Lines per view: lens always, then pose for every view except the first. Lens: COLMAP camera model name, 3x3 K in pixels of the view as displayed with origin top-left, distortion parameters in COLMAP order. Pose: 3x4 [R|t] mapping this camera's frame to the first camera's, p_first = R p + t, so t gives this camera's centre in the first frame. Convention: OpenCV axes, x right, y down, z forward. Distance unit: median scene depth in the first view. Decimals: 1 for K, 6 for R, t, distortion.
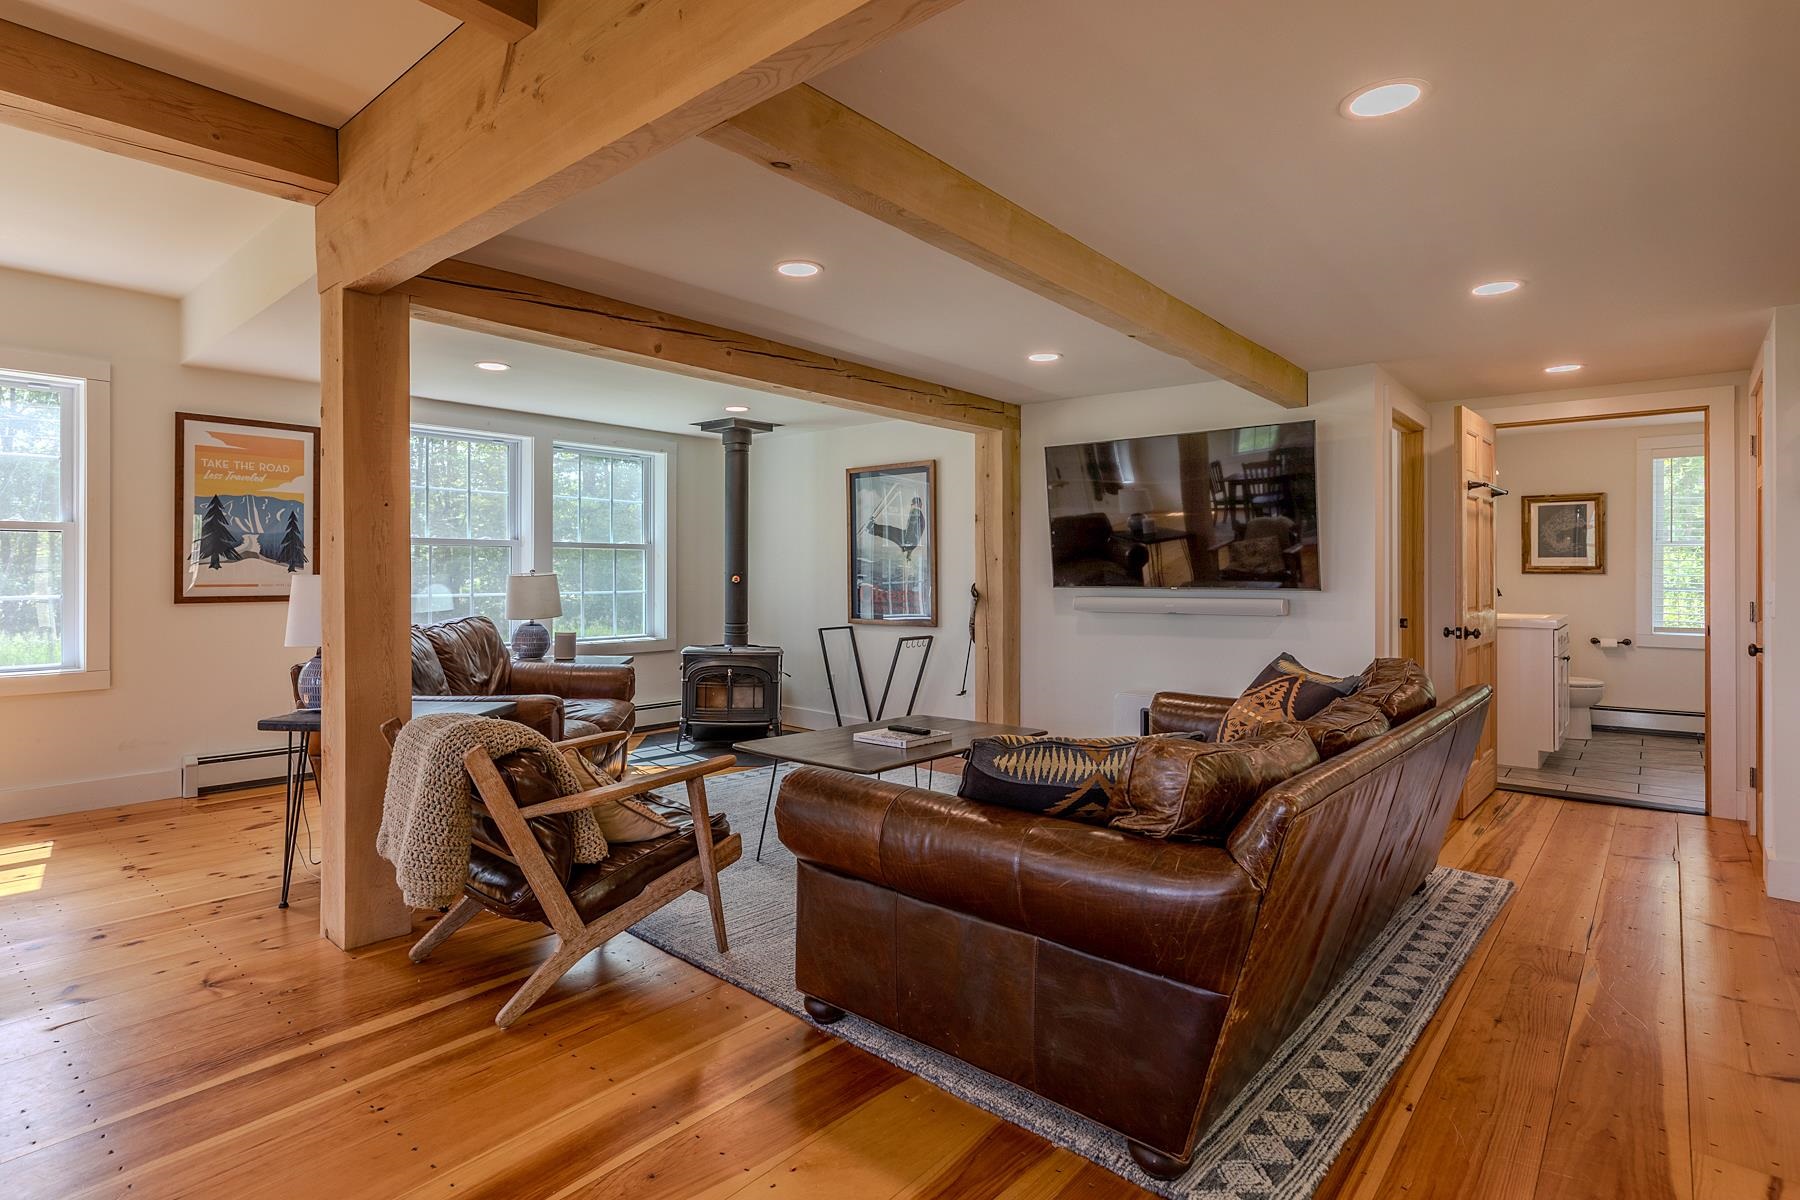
lens RADIAL K [[929.0, 0, 817.7], [0, 929.0, 565.0], [0, 0, 1]] dist [-0.000674, 0.003593]
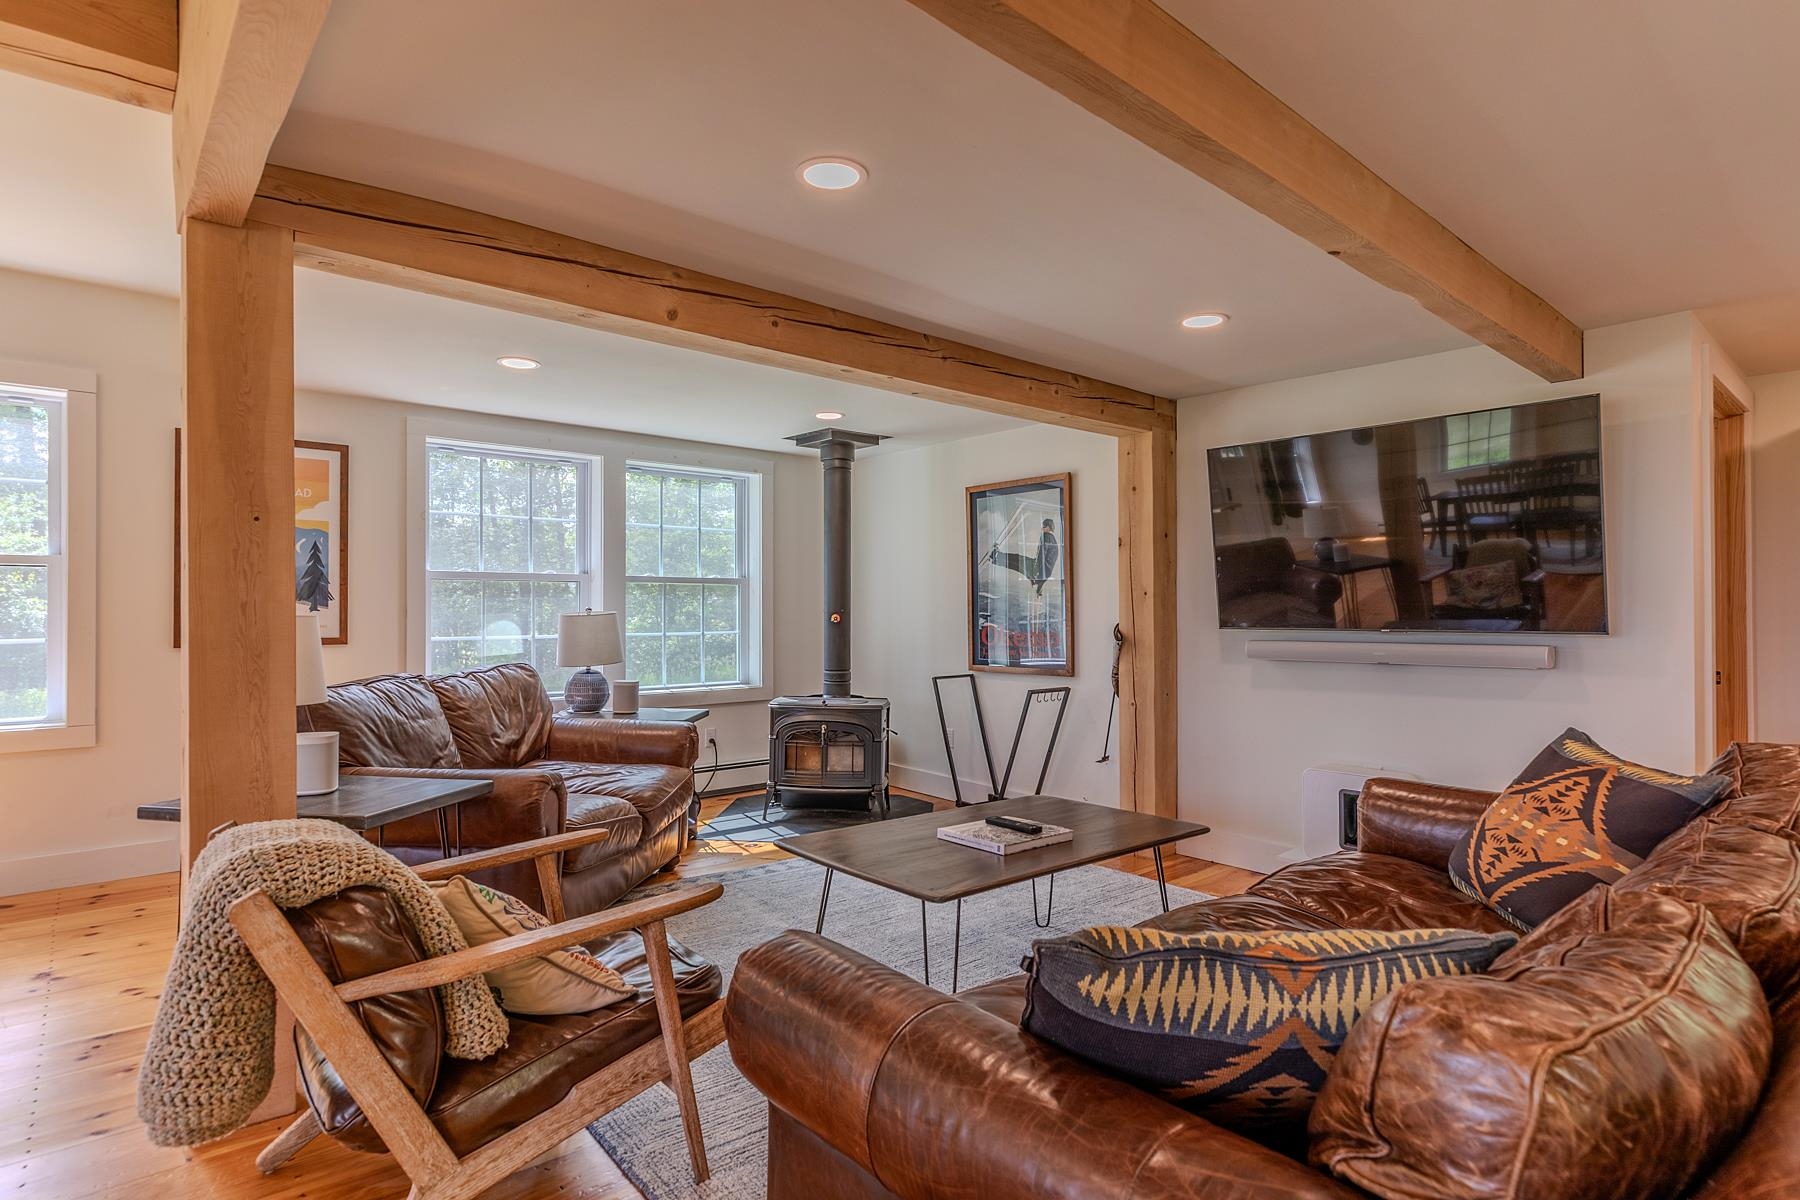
lens RADIAL K [[929.0, 0, 873.2], [0, 929.0, 598.7], [0, 0, 1]] dist [-0.000674, 0.003593]
pose [[0.993438, -0.003816, -0.114307, 0.058509], [0.003360, 0.999986, -0.004183, 0.001138], [0.114321, 0.003771, 0.993437, 0.207126]]
